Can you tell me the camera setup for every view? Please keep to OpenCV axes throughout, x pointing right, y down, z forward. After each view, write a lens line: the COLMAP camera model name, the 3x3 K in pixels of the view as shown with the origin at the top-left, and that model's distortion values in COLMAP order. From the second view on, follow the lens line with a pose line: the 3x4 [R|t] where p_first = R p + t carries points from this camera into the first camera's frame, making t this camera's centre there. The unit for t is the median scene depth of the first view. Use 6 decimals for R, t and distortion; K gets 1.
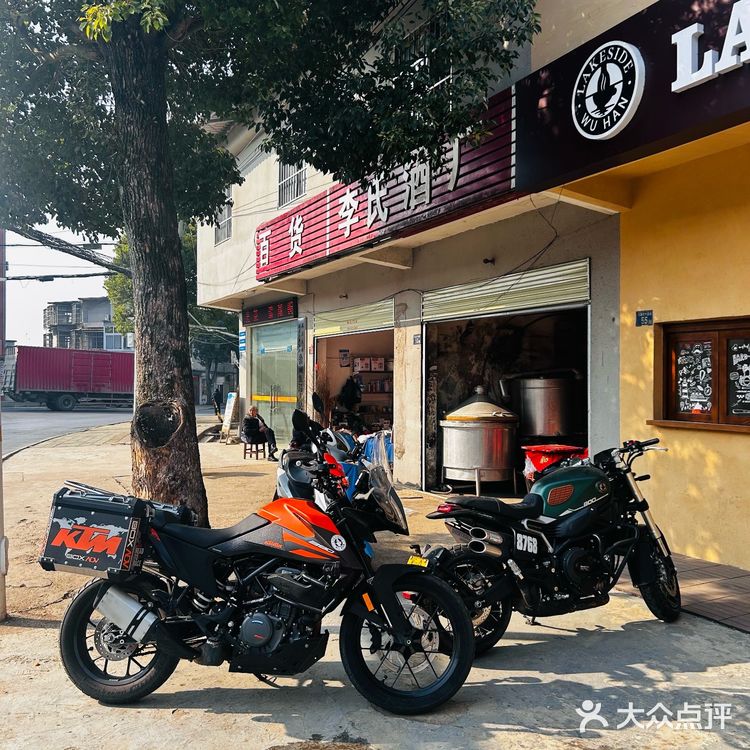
lens RADIAL K [[746.6, 0, 368.2], [0, 746.6, 372.8], [0, 0, 1]] dist [0.062401, -0.094285]
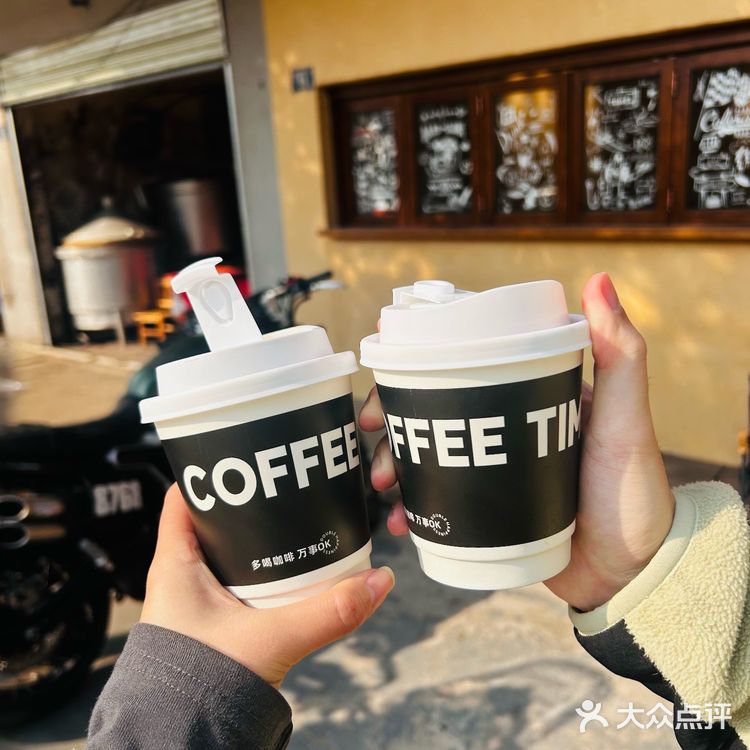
lens RADIAL K [[746.6, 0, 368.2], [0, 746.6, 372.8], [0, 0, 1]] dist [0.062401, -0.094285]
pose [[0.914703, -0.162098, 0.370193, 0.131820], [0.063068, 0.962065, 0.265430, 0.007310], [-0.399175, -0.219443, 0.890227, 0.325095]]
